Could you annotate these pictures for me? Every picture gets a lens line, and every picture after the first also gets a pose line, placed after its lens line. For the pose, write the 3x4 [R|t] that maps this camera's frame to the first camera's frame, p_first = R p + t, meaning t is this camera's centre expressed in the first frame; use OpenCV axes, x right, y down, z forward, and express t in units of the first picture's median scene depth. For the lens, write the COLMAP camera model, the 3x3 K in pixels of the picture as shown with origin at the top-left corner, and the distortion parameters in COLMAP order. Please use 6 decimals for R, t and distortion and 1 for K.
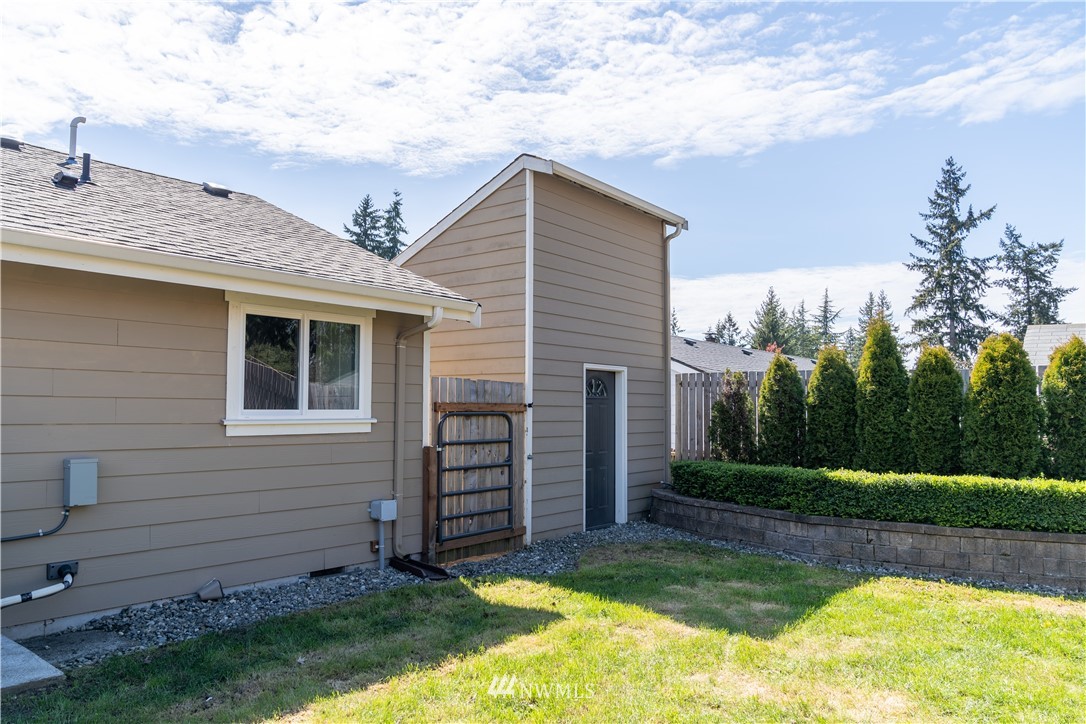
lens RADIAL K [[762.4, 0, 543.0], [0, 762.4, 362.0], [0, 0, 1]] dist [-0.043380, 0.004053]
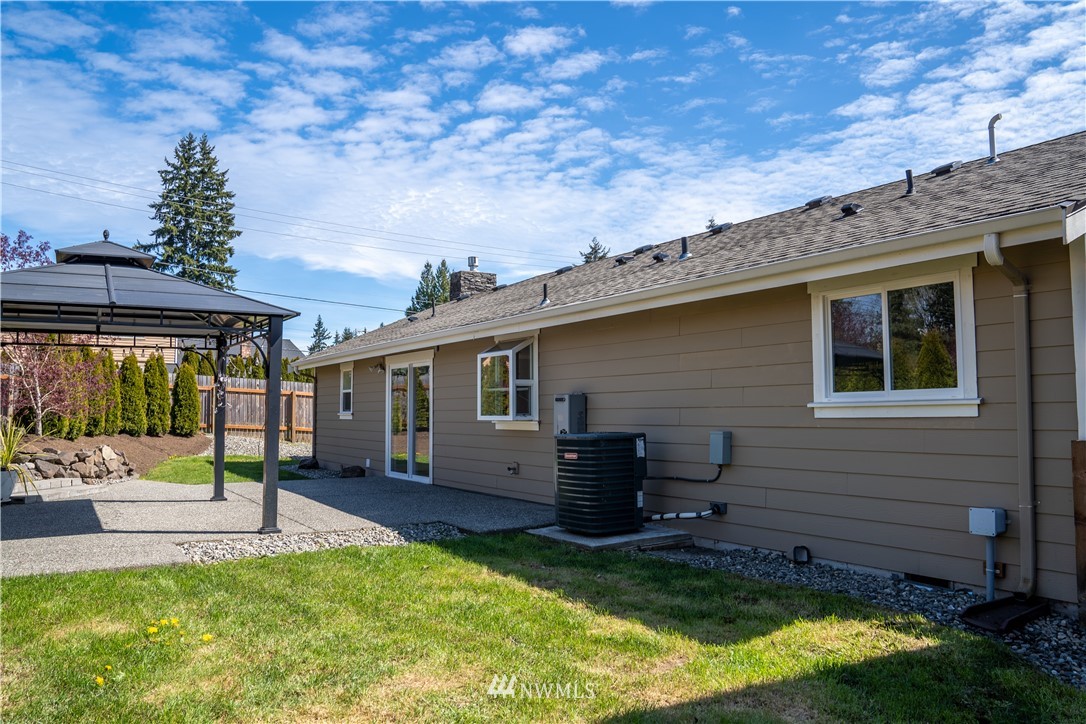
lens RADIAL K [[799.3, 0, 543.0], [0, 799.3, 362.0], [0, 0, 1]] dist [-0.049591, 0.011210]
pose [[-0.324954, -0.062541, -0.943660, 0.742132], [0.065321, 0.993944, -0.088368, 0.088959], [0.943471, -0.090356, -0.318901, 0.948589]]
